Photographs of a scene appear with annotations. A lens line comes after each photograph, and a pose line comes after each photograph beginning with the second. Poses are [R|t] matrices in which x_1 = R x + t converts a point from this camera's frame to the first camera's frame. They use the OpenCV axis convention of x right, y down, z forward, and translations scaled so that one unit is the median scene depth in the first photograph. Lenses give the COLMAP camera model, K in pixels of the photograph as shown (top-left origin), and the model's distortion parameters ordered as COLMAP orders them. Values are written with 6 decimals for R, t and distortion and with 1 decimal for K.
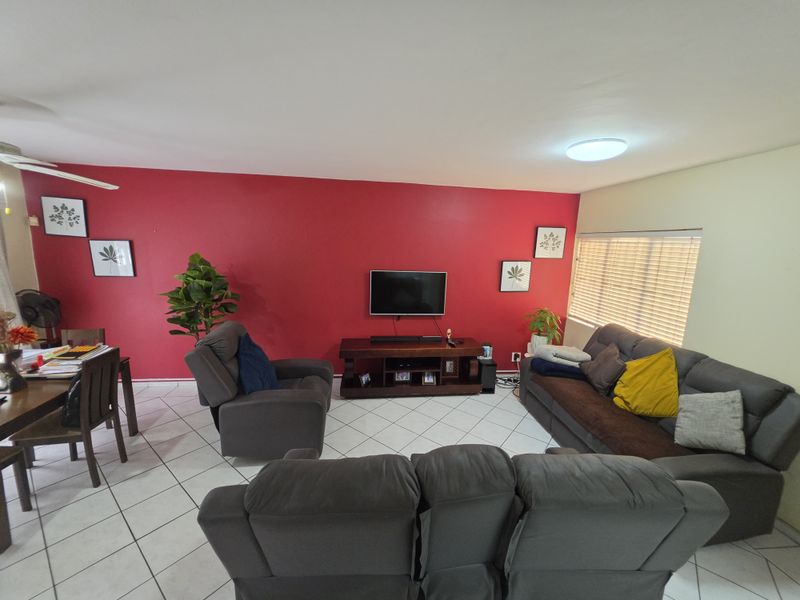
lens RADIAL K [[322.4, 0, 408.6], [0, 322.4, 301.6], [0, 0, 1]] dist [-0.001172, 0.000553]
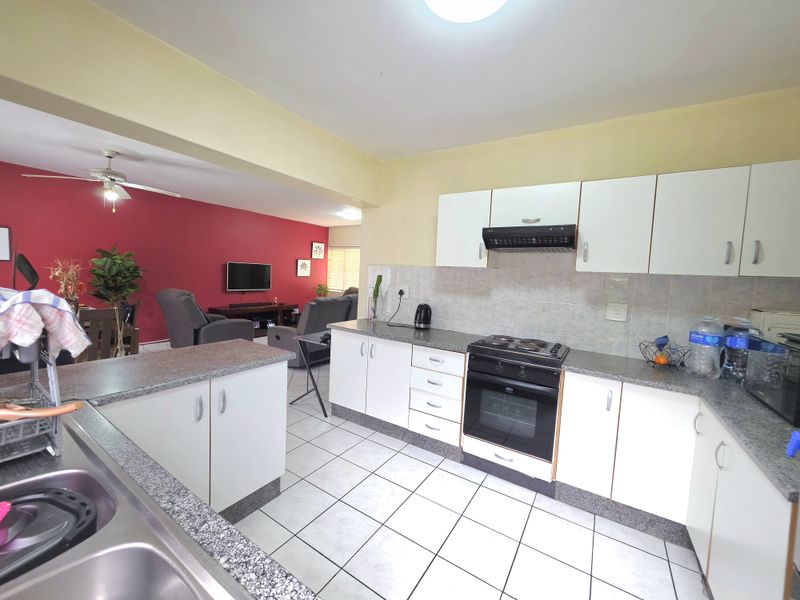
lens RADIAL K [[322.4, 0, 402.3], [0, 322.4, 296.8], [0, 0, 1]] dist [-0.001172, 0.000553]
pose [[0.648260, -0.058543, 0.759165, -0.799590], [0.112226, 0.993497, -0.019217, 0.207355], [-0.753103, 0.097656, 0.650614, -0.679946]]
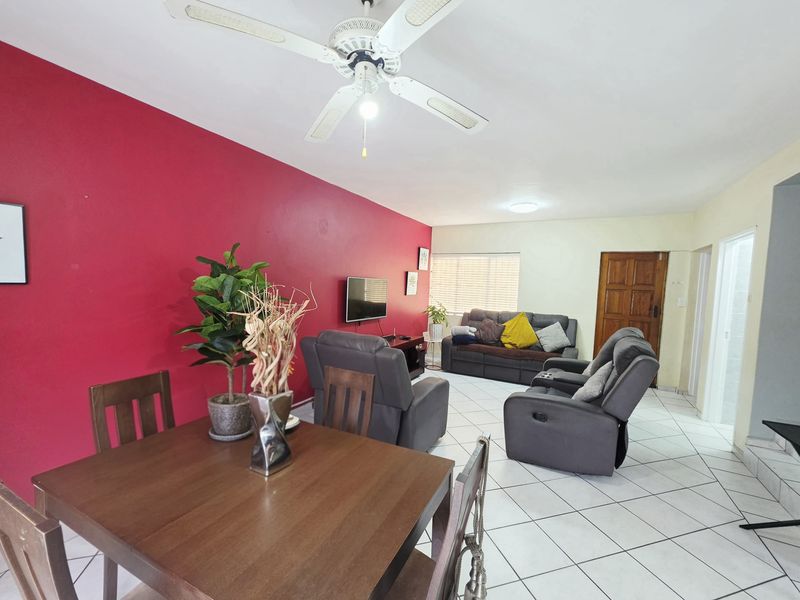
lens RADIAL K [[336.7, 0, 403.6], [0, 336.7, 302.4], [0, 0, 1]] dist [0.001260, 0.000063]
pose [[0.567467, -0.057827, 0.821363, -0.912156], [0.131479, 0.991095, -0.021060, 0.026325], [-0.812831, 0.119943, 0.570017, 0.291705]]
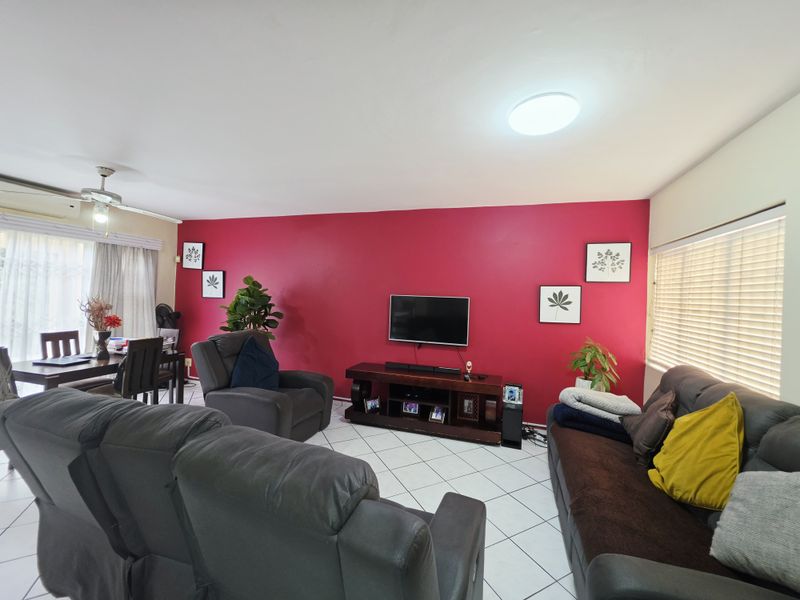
lens RADIAL K [[322.4, 0, 407.3], [0, 322.4, 301.8], [0, 0, 1]] dist [-0.001172, 0.000553]
pose [[0.909593, 0.004825, -0.415472, 0.358658], [-0.079737, 0.983374, -0.163148, 0.087542], [0.407778, 0.181527, 0.894855, 0.130752]]
